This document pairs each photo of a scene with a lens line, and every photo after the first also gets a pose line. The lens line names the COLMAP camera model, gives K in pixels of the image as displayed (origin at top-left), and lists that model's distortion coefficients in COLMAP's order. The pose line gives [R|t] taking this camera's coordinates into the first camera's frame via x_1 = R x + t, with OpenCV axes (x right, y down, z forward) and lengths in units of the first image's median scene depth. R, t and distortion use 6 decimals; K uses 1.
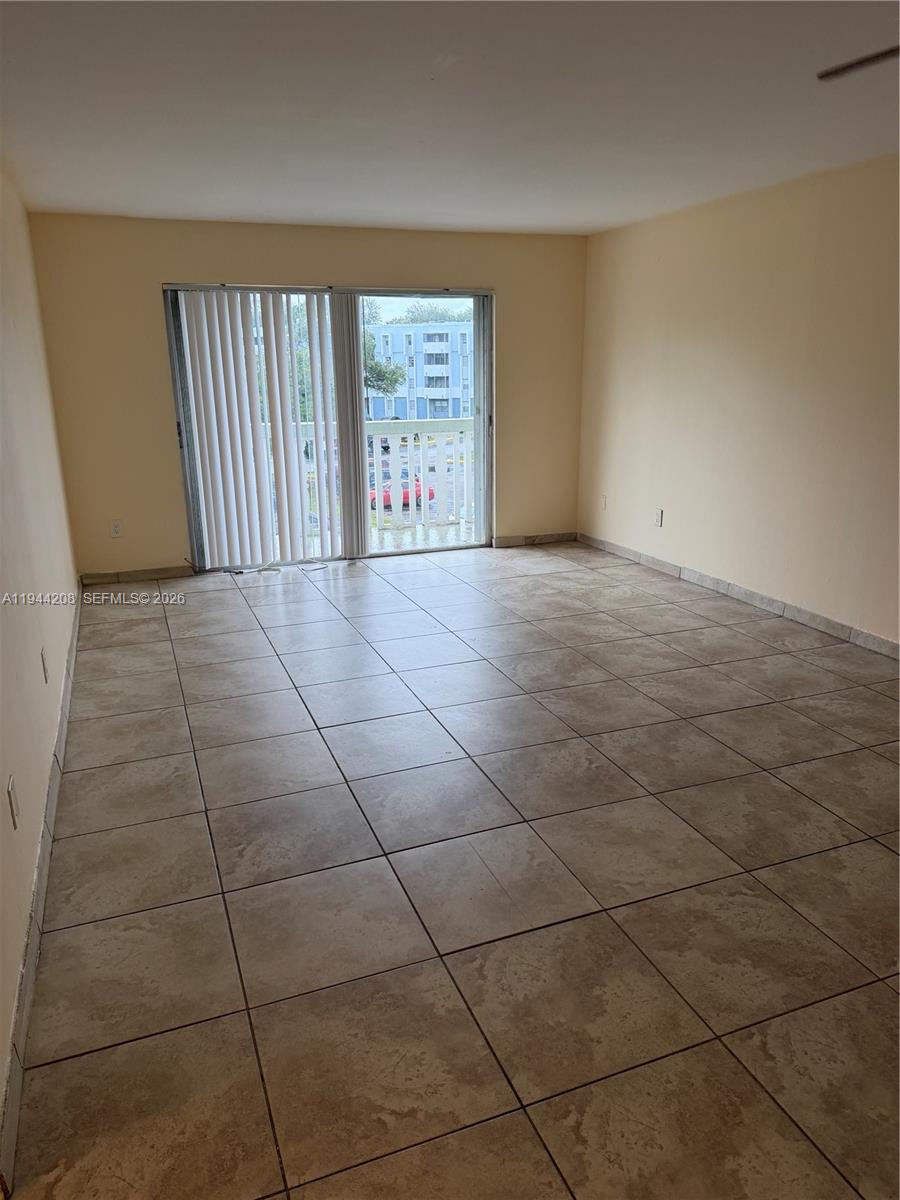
lens RADIAL K [[850.7, 0, 446.9], [0, 850.7, 603.2], [0, 0, 1]] dist [-0.001079, -0.021717]
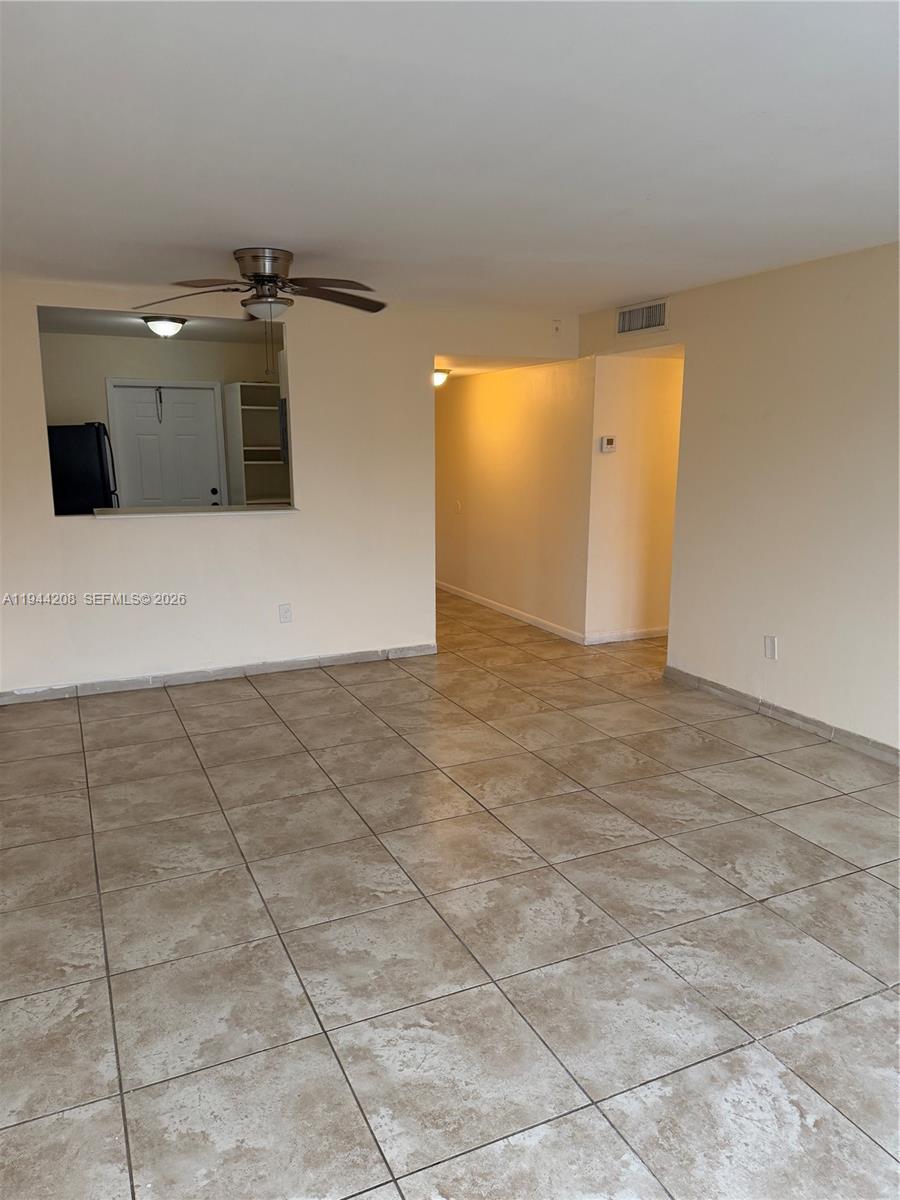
lens RADIAL K [[850.7, 0, 448.0], [0, 850.7, 602.4], [0, 0, 1]] dist [-0.001079, -0.021717]
pose [[-0.997557, 0.035827, -0.059977, 0.249558], [0.004866, 0.892046, 0.451918, -0.509831], [0.069693, 0.450522, -0.890041, 1.736396]]
